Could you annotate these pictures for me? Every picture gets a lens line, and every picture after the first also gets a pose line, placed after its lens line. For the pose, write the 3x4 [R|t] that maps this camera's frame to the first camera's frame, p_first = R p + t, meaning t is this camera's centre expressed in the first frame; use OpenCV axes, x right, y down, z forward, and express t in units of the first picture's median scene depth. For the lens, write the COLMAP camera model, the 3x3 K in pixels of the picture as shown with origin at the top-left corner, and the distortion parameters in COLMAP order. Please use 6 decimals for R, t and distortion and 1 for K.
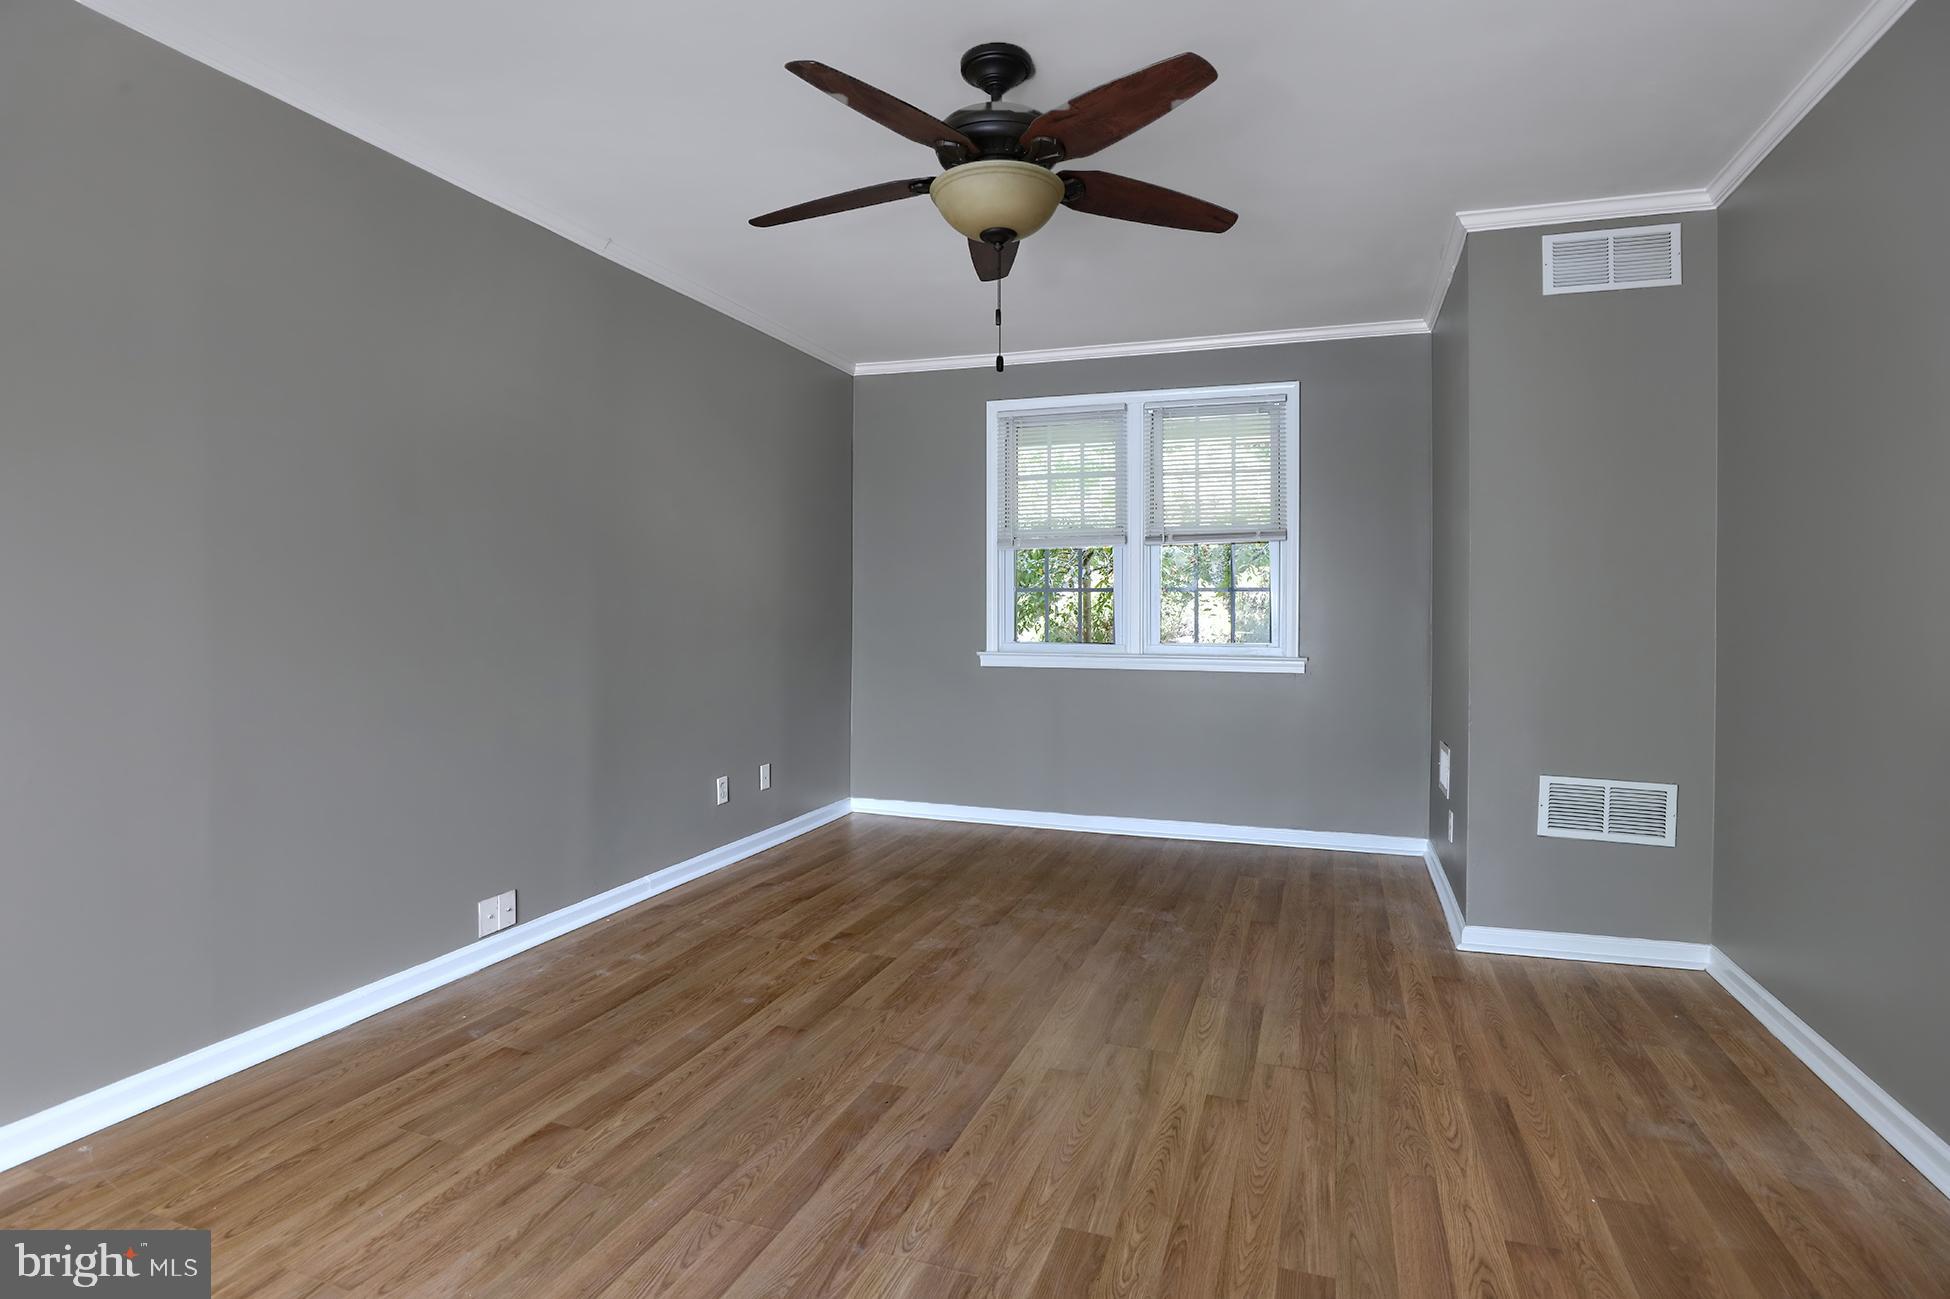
lens RADIAL K [[959.2, 0, 979.5], [0, 959.2, 602.5], [0, 0, 1]] dist [-0.000233, 0.001158]
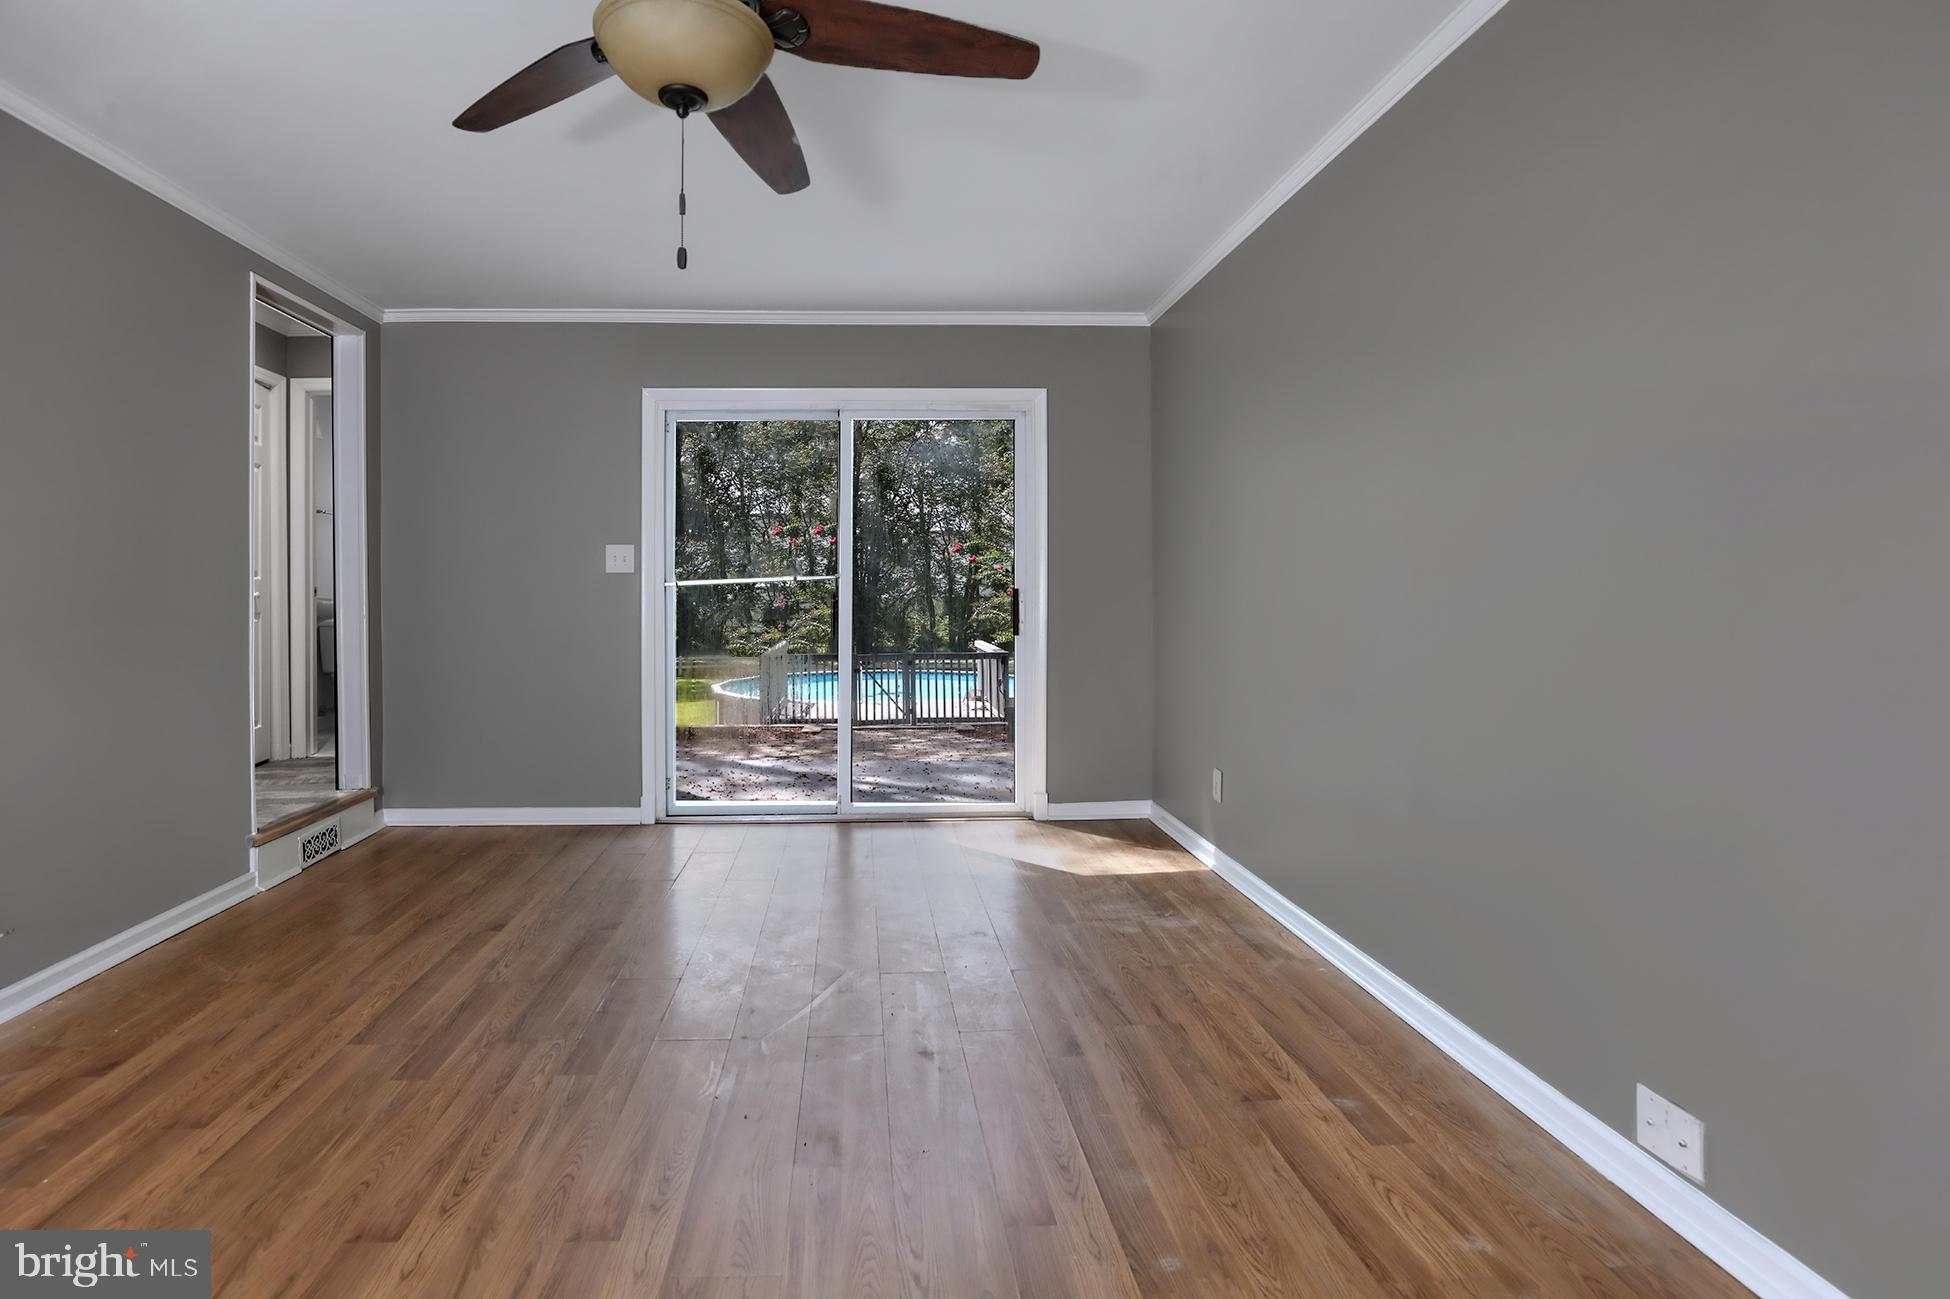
lens RADIAL K [[959.2, 0, 979.5], [0, 959.2, 602.5], [0, 0, 1]] dist [-0.000233, 0.001158]
pose [[-0.888727, 0.010804, -0.458310, 0.169800], [0.009547, 0.999942, 0.005059, 0.002552], [0.458338, 0.000120, -0.888778, 1.895349]]
